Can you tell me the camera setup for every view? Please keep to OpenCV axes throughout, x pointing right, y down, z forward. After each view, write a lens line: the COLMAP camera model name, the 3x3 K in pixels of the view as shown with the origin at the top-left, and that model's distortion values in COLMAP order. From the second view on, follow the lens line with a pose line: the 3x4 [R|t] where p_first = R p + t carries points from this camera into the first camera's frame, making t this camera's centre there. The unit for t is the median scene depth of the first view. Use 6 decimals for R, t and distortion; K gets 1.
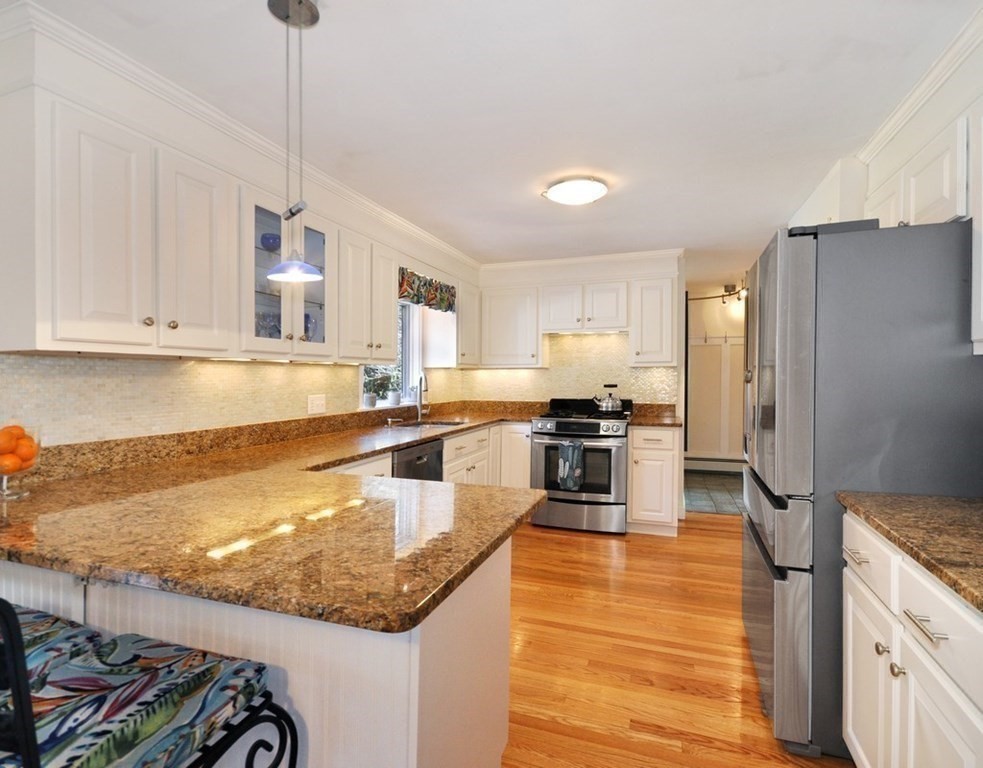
lens RADIAL K [[520.2, 0, 488.9], [0, 520.2, 385.8], [0, 0, 1]] dist [0.014854, 0.004295]
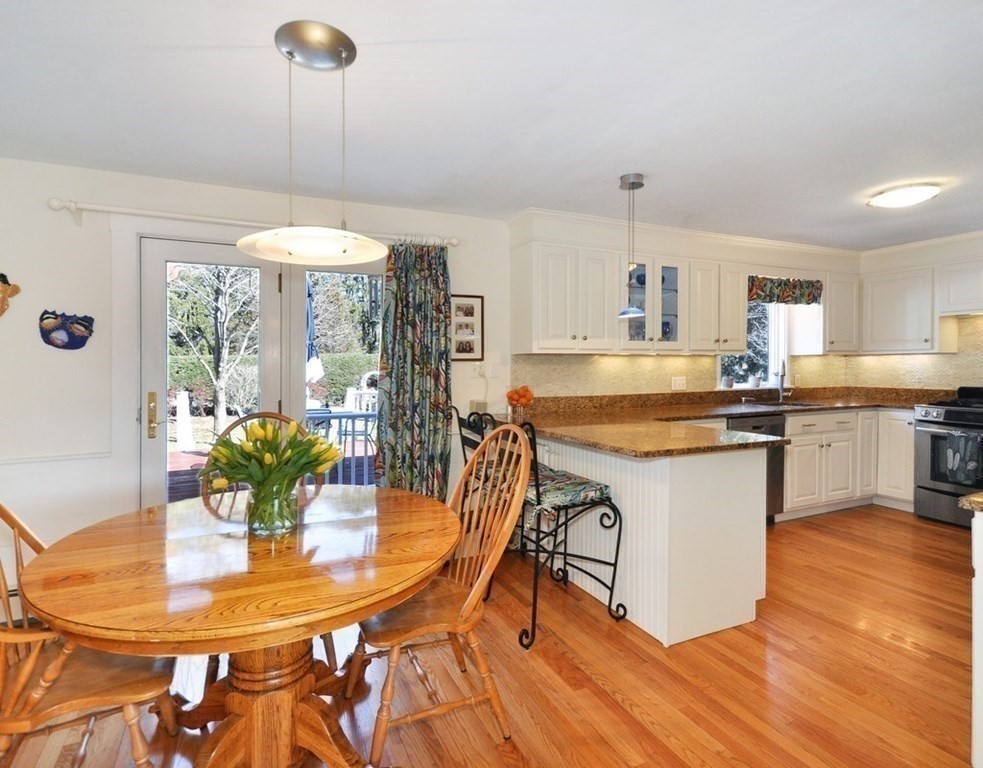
lens RADIAL K [[520.2, 0, 470.7], [0, 520.2, 364.5], [0, 0, 1]] dist [0.014854, 0.004295]
pose [[0.693077, -0.004658, -0.720848, 0.231018], [-0.006885, 0.999891, -0.013081, 0.004850], [0.720830, 0.014029, 0.692970, -0.299777]]
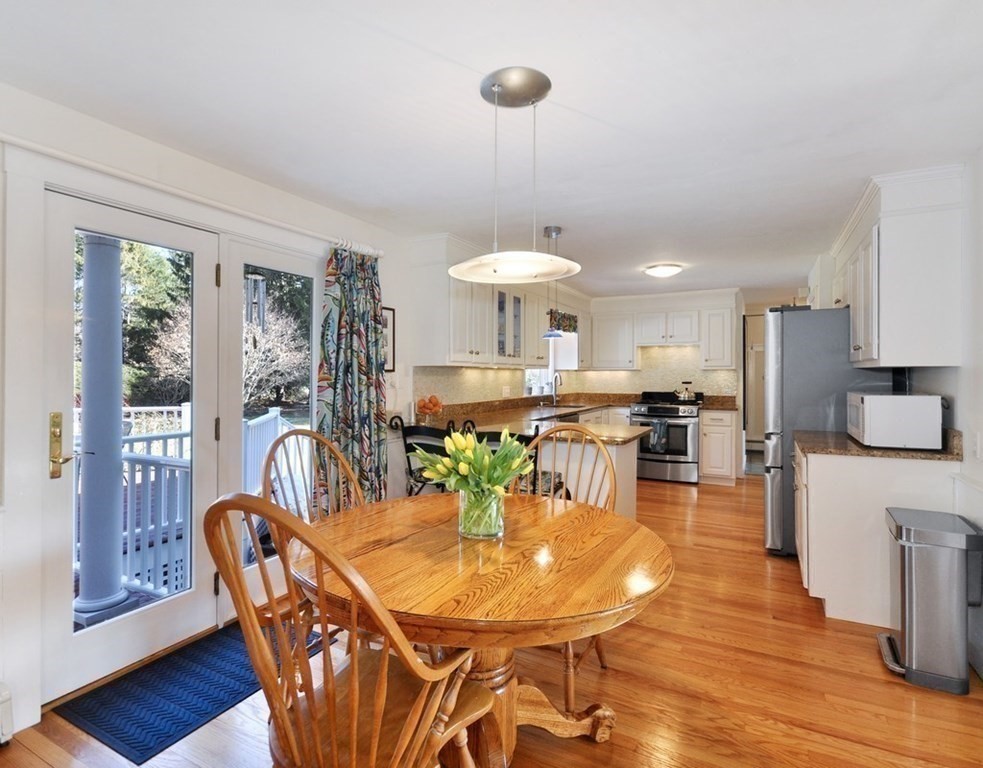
lens RADIAL K [[520.2, 0, 480.3], [0, 520.2, 366.8], [0, 0, 1]] dist [0.014854, 0.004295]
pose [[0.987552, 0.000934, -0.157291, -0.111760], [-0.006066, 0.999465, -0.032149, 0.006820], [0.157177, 0.032703, 0.987029, -0.555592]]
